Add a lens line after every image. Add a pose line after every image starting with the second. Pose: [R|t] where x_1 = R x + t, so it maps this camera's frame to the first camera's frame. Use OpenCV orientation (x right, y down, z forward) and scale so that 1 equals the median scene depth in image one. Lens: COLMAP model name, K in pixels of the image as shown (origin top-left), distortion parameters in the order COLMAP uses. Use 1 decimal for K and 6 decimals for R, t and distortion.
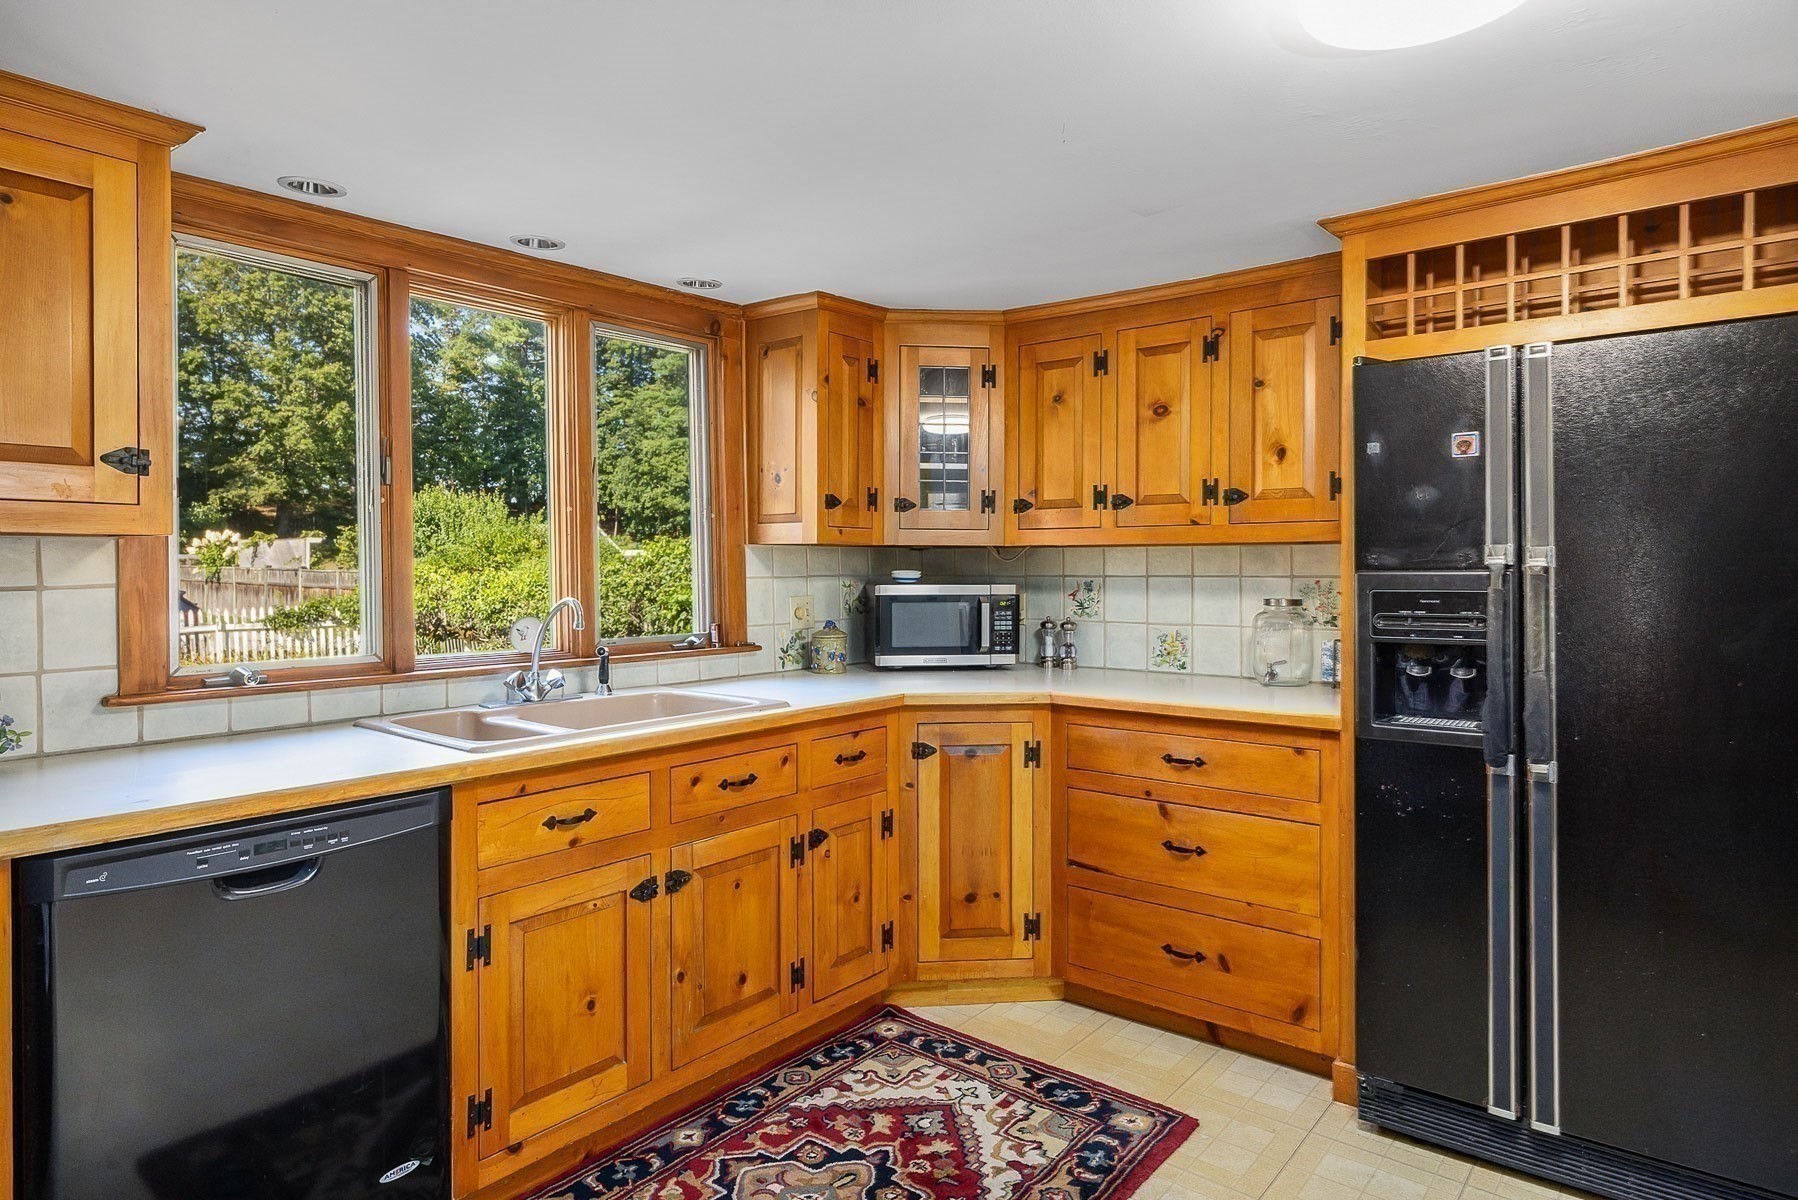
lens RADIAL K [[1010.8, 0, 901.2], [0, 1010.8, 568.9], [0, 0, 1]] dist [-0.007325, 0.003417]
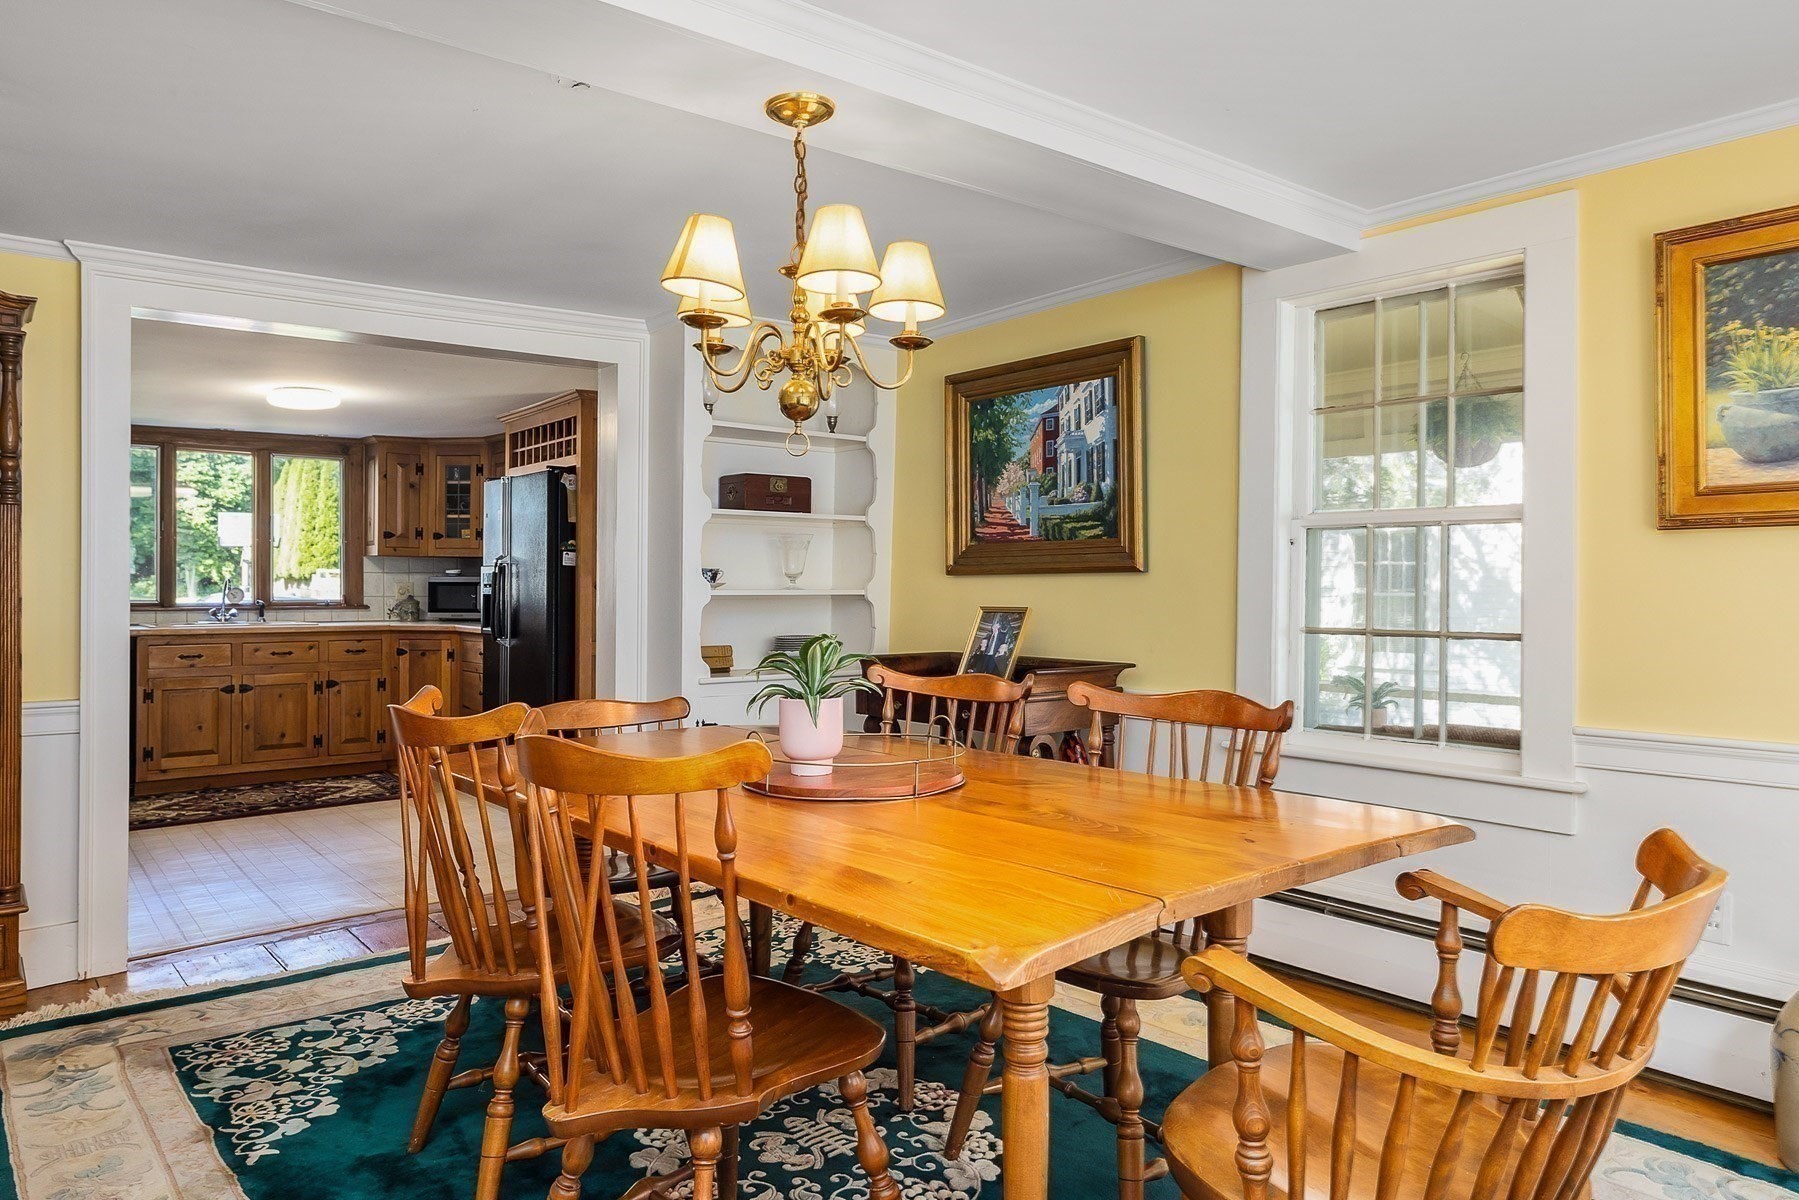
lens RADIAL K [[1147.6, 0, 897.7], [0, 1147.6, 579.4], [0, 0, 1]] dist [-0.000218, -0.000558]
pose [[0.979246, 0.003080, -0.202653, 1.596079], [-0.004551, 0.999967, -0.006795, 0.039115], [0.202626, 0.007576, 0.979227, -1.209578]]
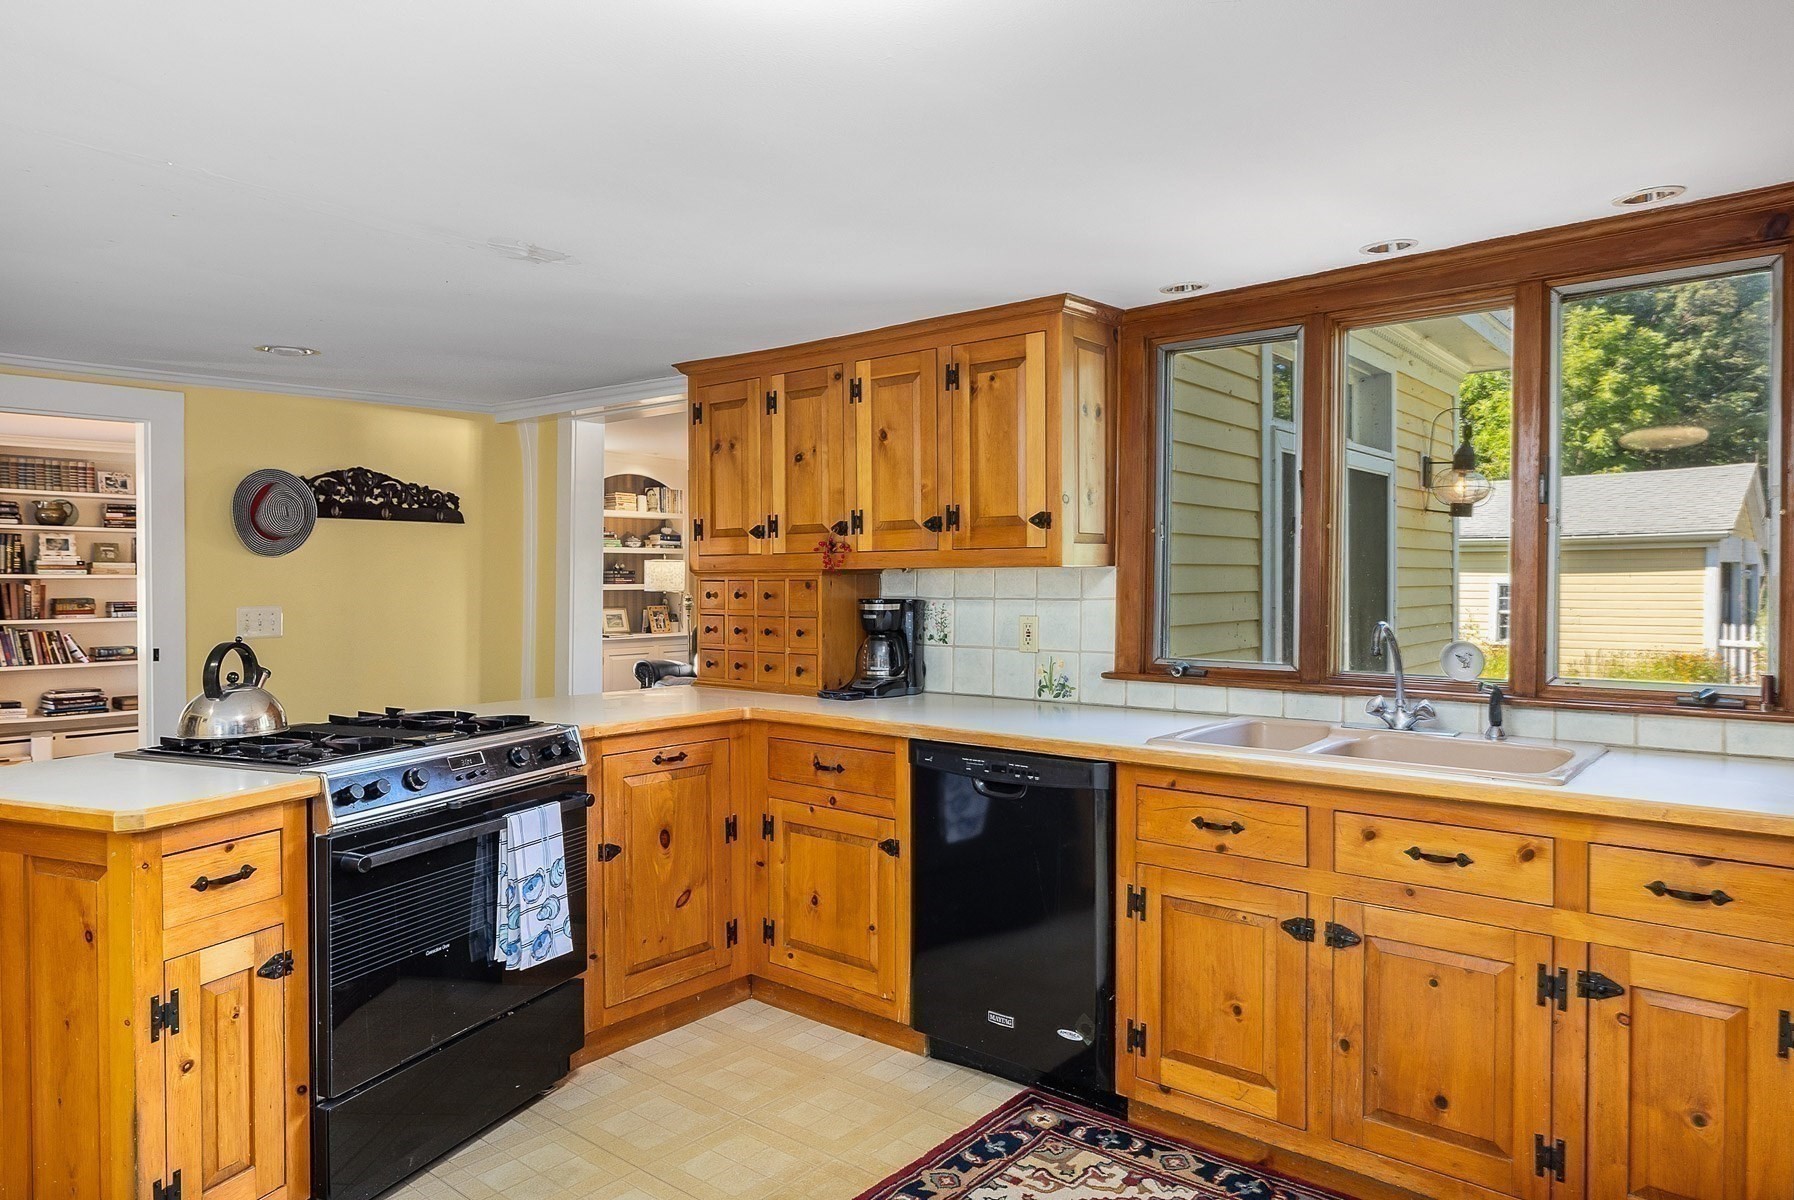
lens RADIAL K [[1124.5, 0, 897.0], [0, 1124.5, 600.0], [0, 0, 1]] dist [-0.005860, -0.000985]
pose [[-0.007789, 0.021678, -0.999735, 0.638682], [-0.001386, 0.999764, 0.021690, -0.012275], [0.999969, 0.001555, -0.007757, 0.495637]]
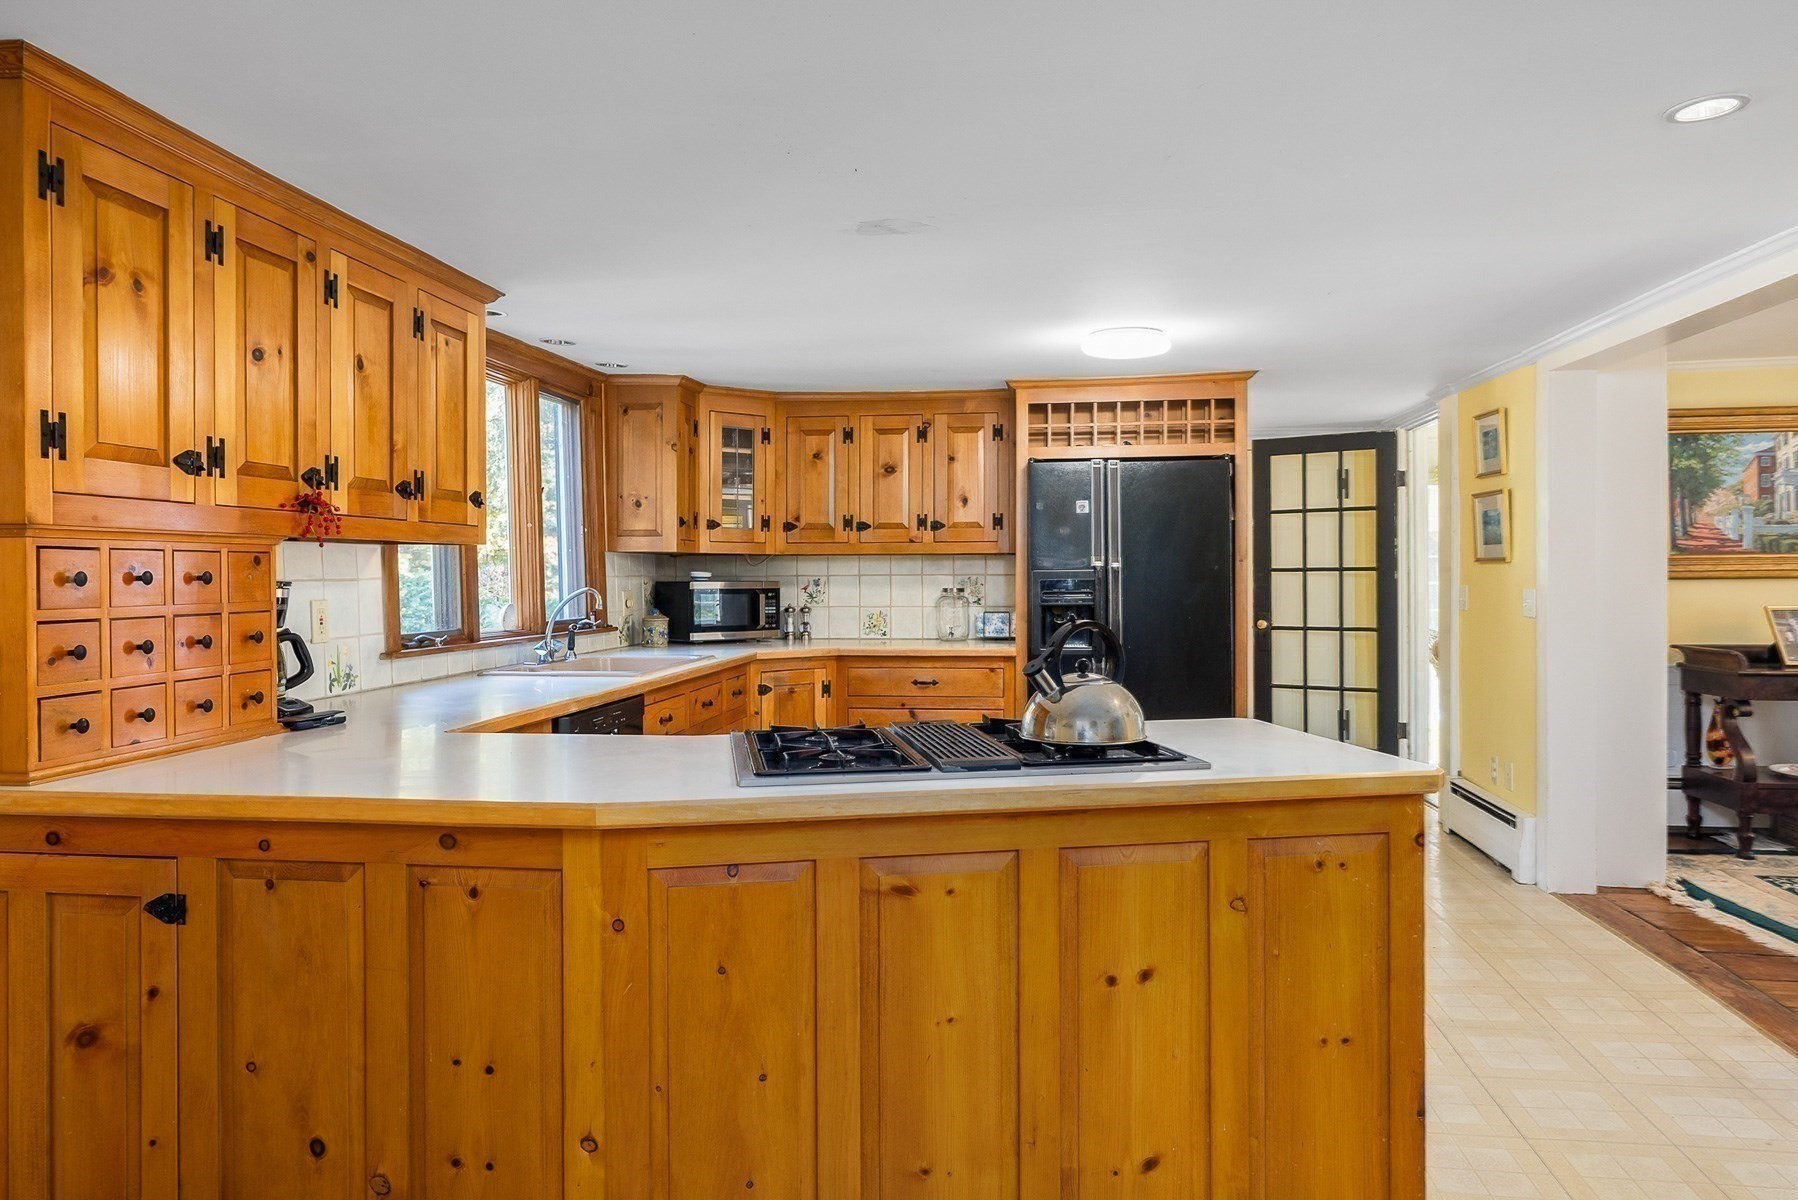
lens RADIAL K [[1146.9, 0, 897.2], [0, 1146.9, 579.4], [0, 0, 1]] dist [-0.000218, -0.000558]
pose [[0.854429, -0.004118, 0.519552, -0.722013], [0.004073, 0.999991, 0.001227, 0.014113], [-0.519553, 0.001068, 0.854438, -0.586459]]
